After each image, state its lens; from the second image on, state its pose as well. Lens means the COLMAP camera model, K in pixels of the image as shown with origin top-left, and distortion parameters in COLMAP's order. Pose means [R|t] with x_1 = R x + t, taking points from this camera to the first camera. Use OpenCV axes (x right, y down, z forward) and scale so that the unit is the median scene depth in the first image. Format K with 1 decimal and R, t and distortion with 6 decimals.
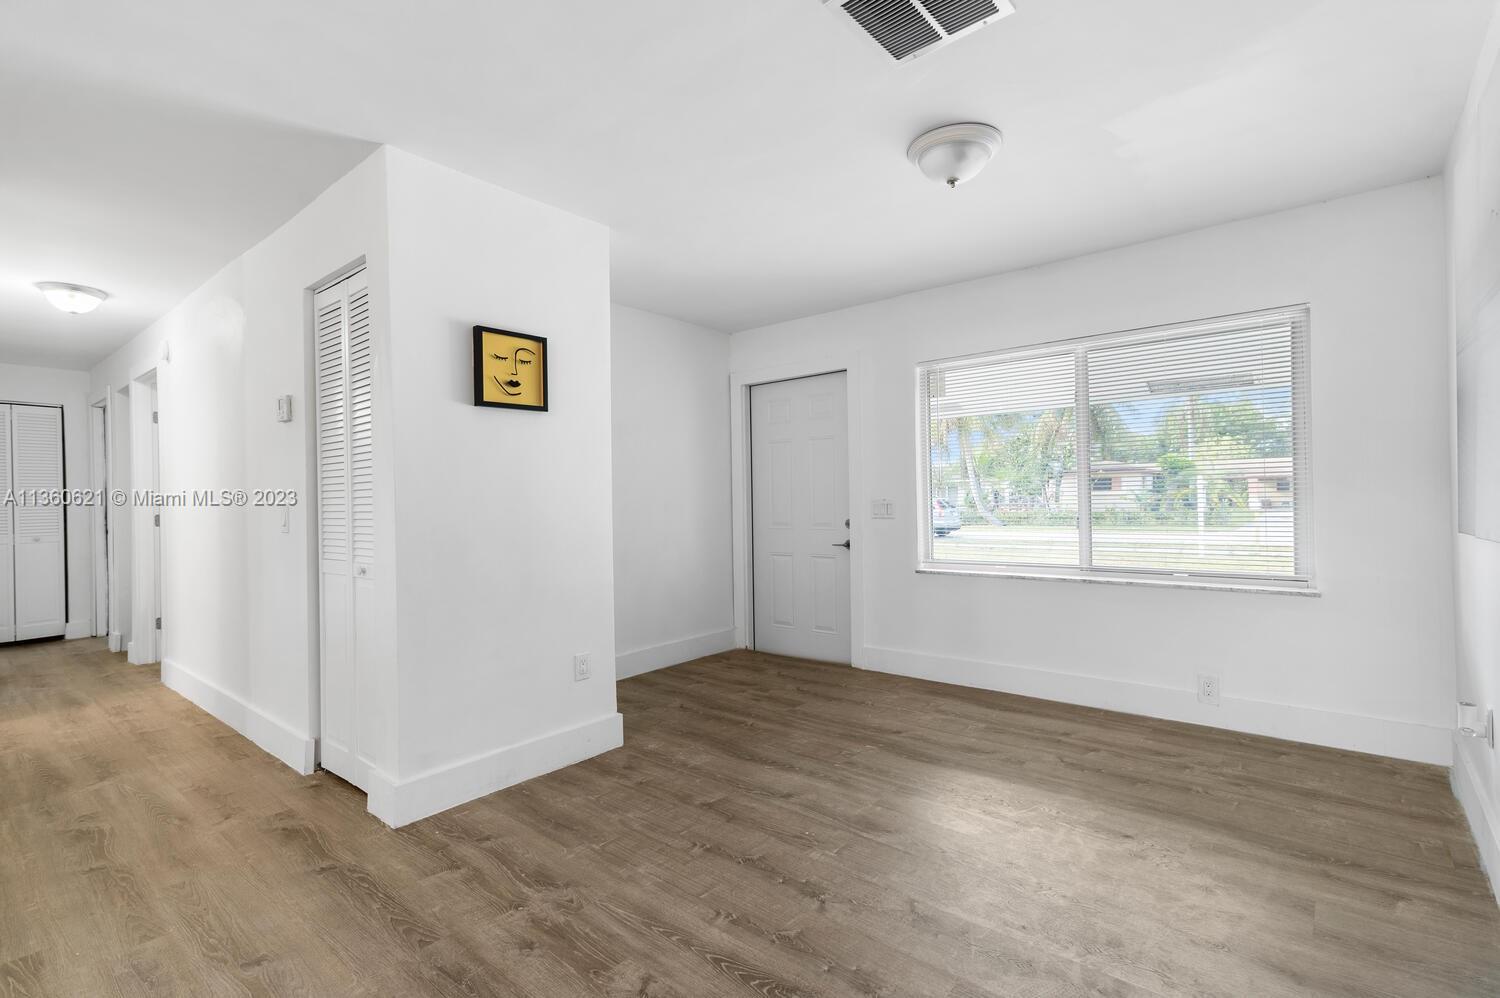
lens RADIAL K [[707.2, 0, 738.1], [0, 707.2, 497.2], [0, 0, 1]] dist [0.019781, -0.000698]
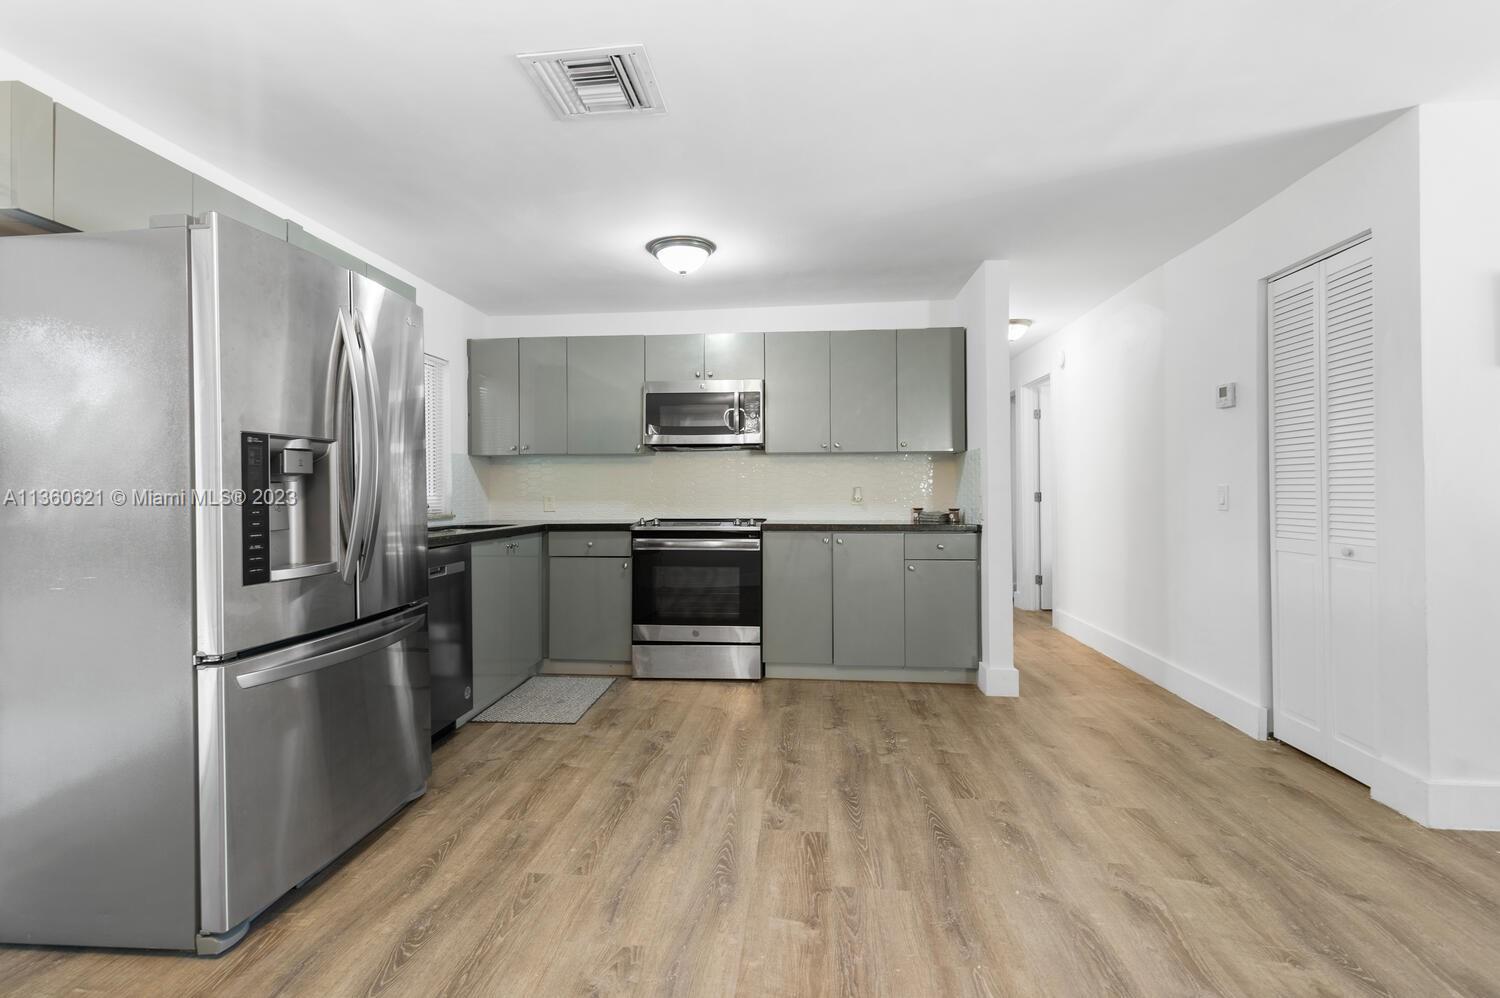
lens RADIAL K [[703.6, 0, 731.5], [0, 703.6, 488.4], [0, 0, 1]] dist [0.016534, -0.000188]
pose [[0.568899, 0.013182, -0.822302, -0.198583], [-0.002503, 0.999895, 0.014297, 0.002587], [0.822403, -0.006076, 0.568872, -0.255945]]
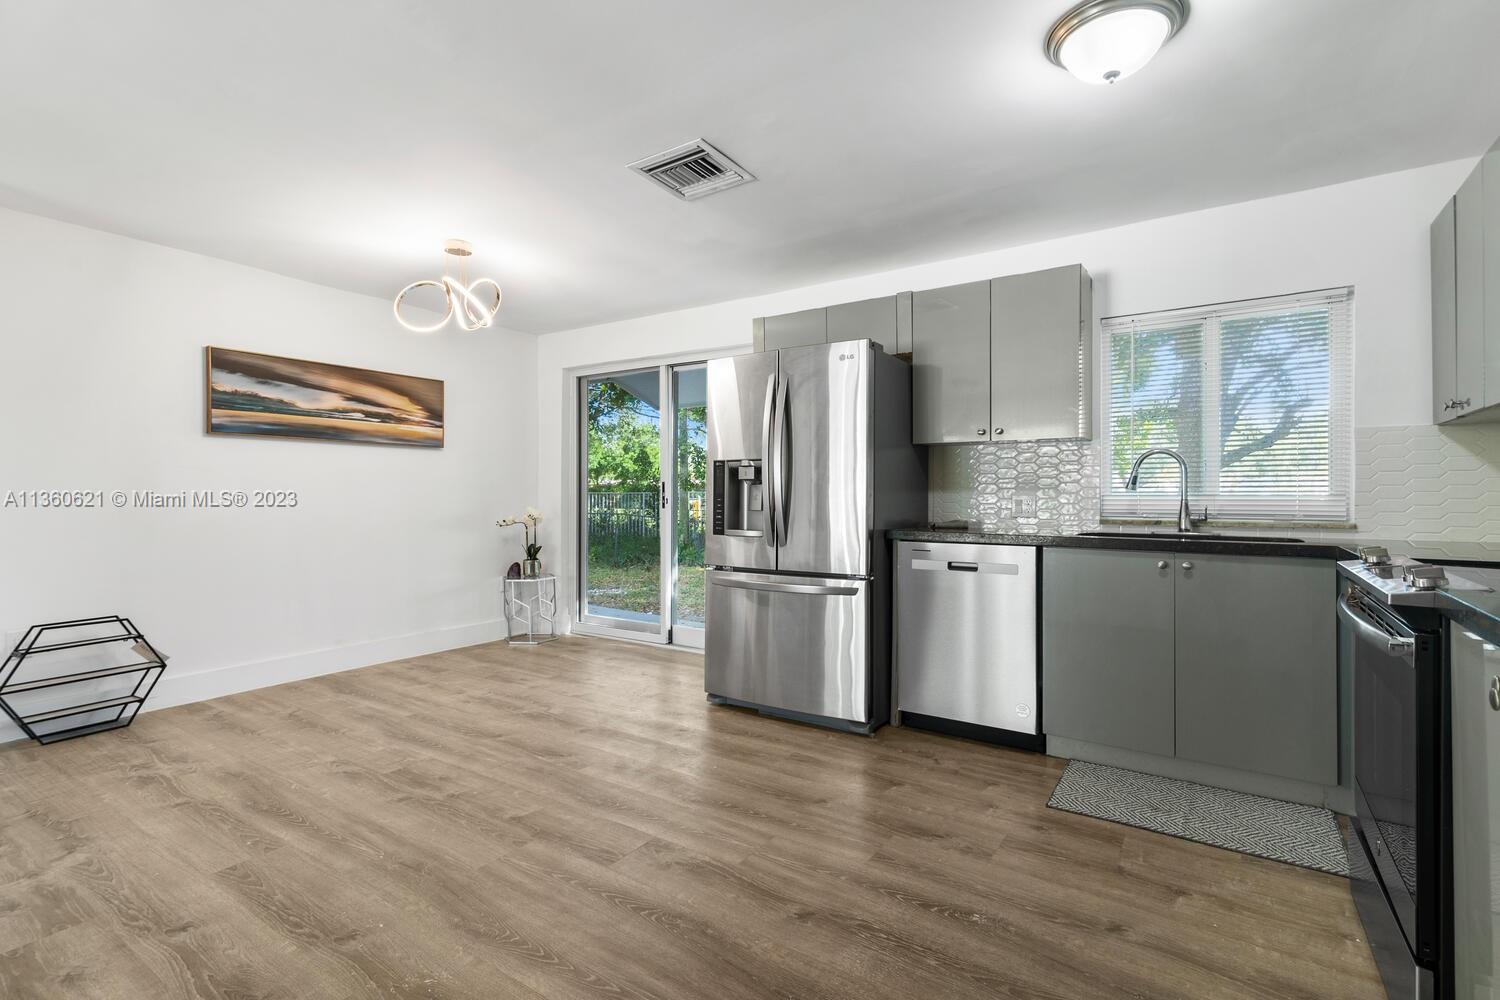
lens RADIAL K [[707.2, 0, 738.1], [0, 707.2, 498.2], [0, 0, 1]] dist [0.019781, -0.000698]
pose [[-0.993776, 0.018917, -0.109775, -0.853445], [0.018766, 0.999821, 0.002410, 0.029071], [0.109801, 0.000335, -0.993954, 1.026442]]
